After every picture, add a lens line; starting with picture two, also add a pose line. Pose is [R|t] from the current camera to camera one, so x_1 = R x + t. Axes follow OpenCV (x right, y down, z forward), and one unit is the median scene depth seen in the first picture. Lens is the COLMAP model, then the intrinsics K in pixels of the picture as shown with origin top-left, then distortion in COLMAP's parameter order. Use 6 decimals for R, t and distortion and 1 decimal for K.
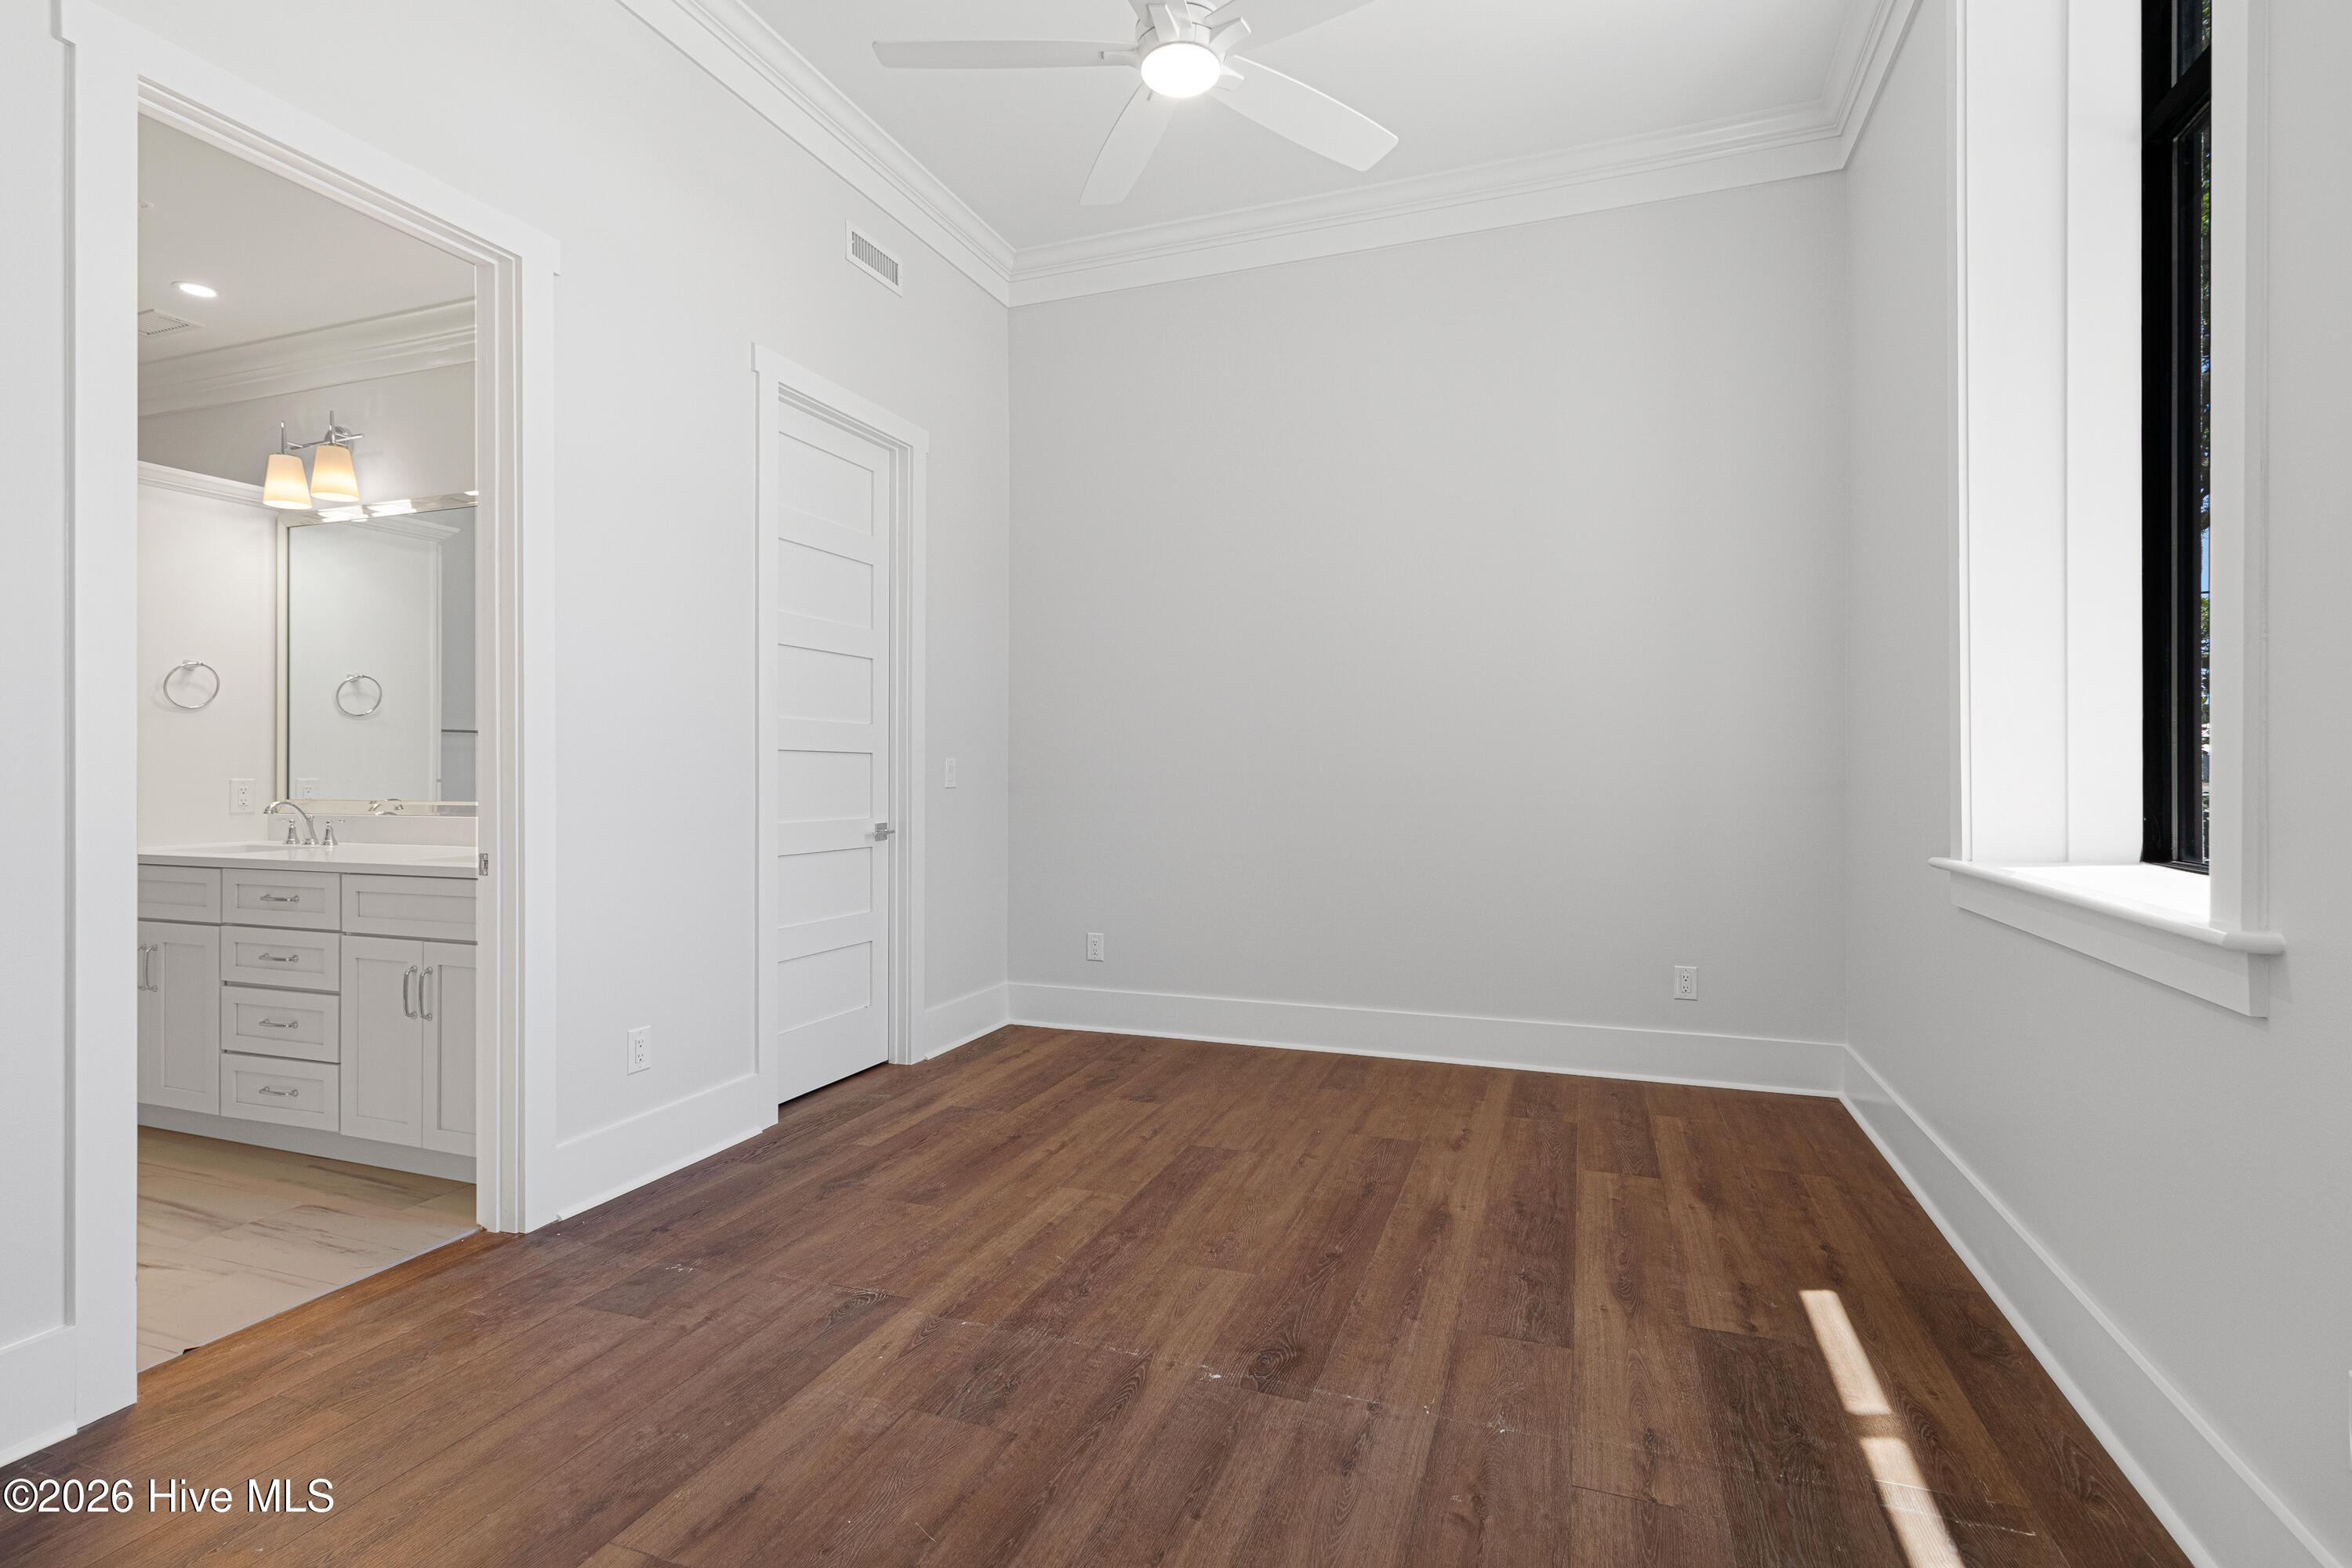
lens RADIAL K [[1102.1, 0, 1162.1], [0, 1102.1, 775.9], [0, 0, 1]] dist [0.003144, 0.000294]
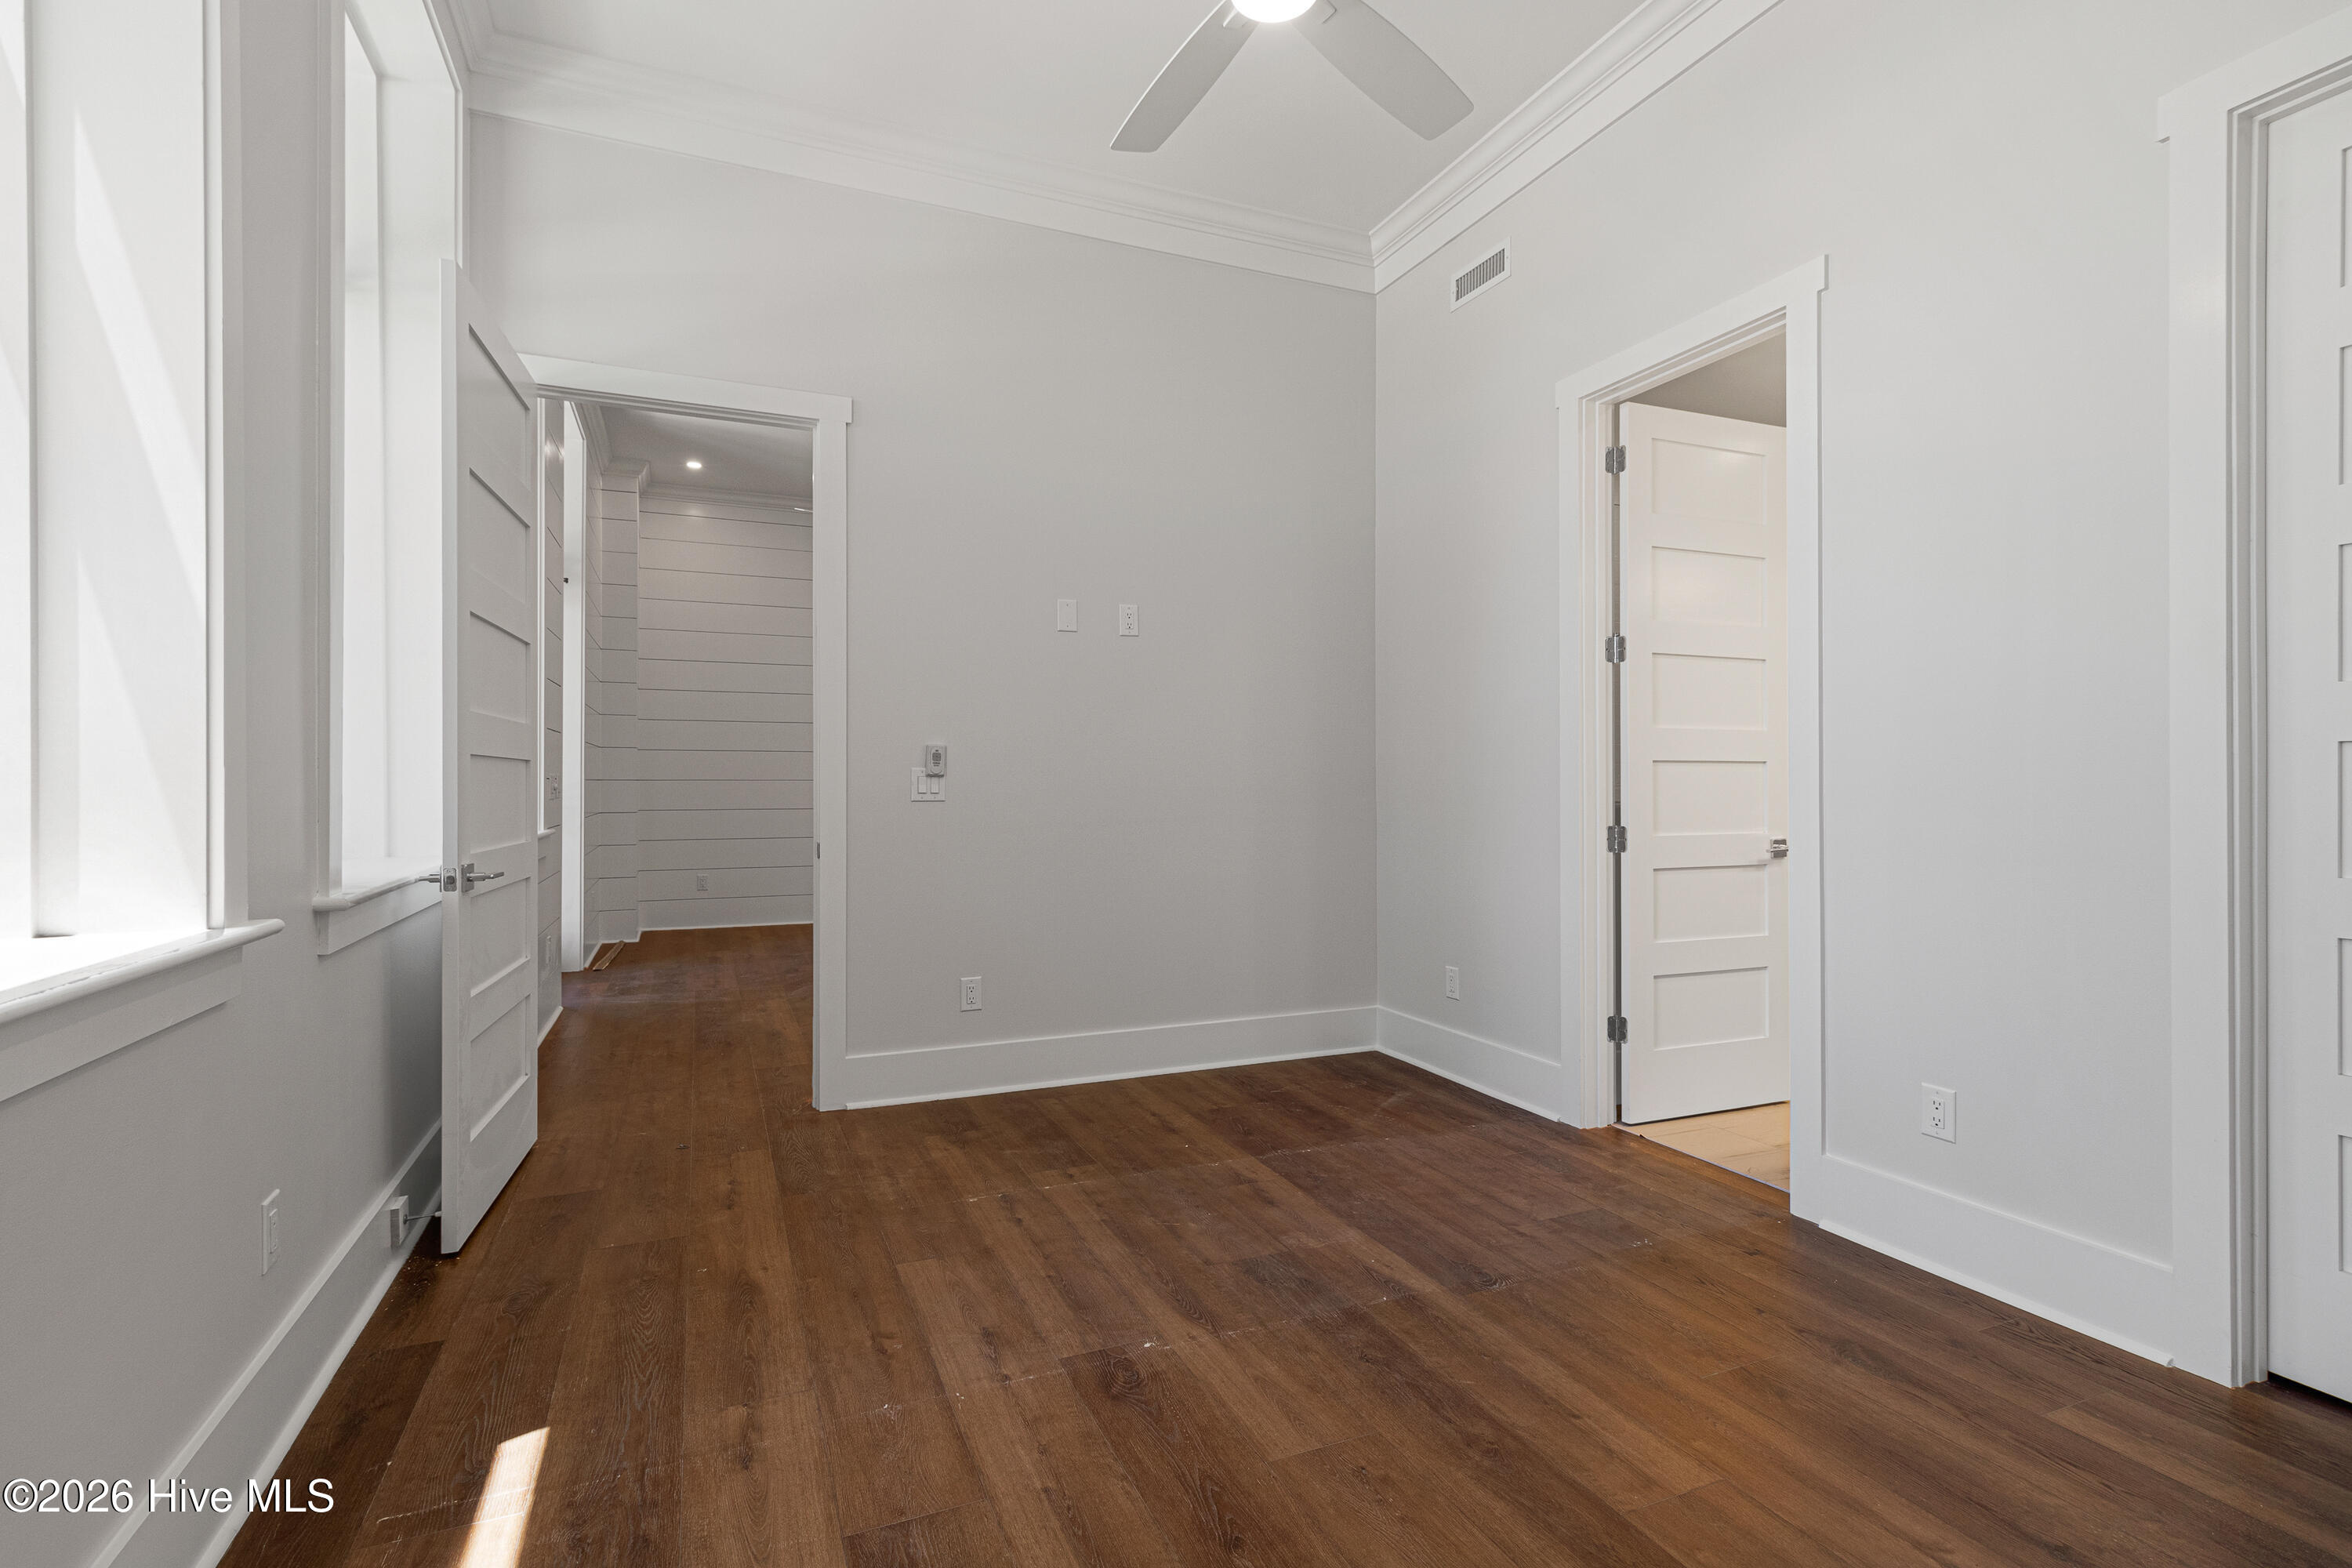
lens RADIAL K [[1102.1, 0, 1153.2], [0, 1102.1, 781.4], [0, 0, 1]] dist [0.003144, 0.000294]
pose [[-0.729893, 0.002334, -0.683558, 0.722951], [-0.001283, 0.999988, 0.004785, -0.000738], [0.683560, 0.004369, -0.729881, 1.672328]]
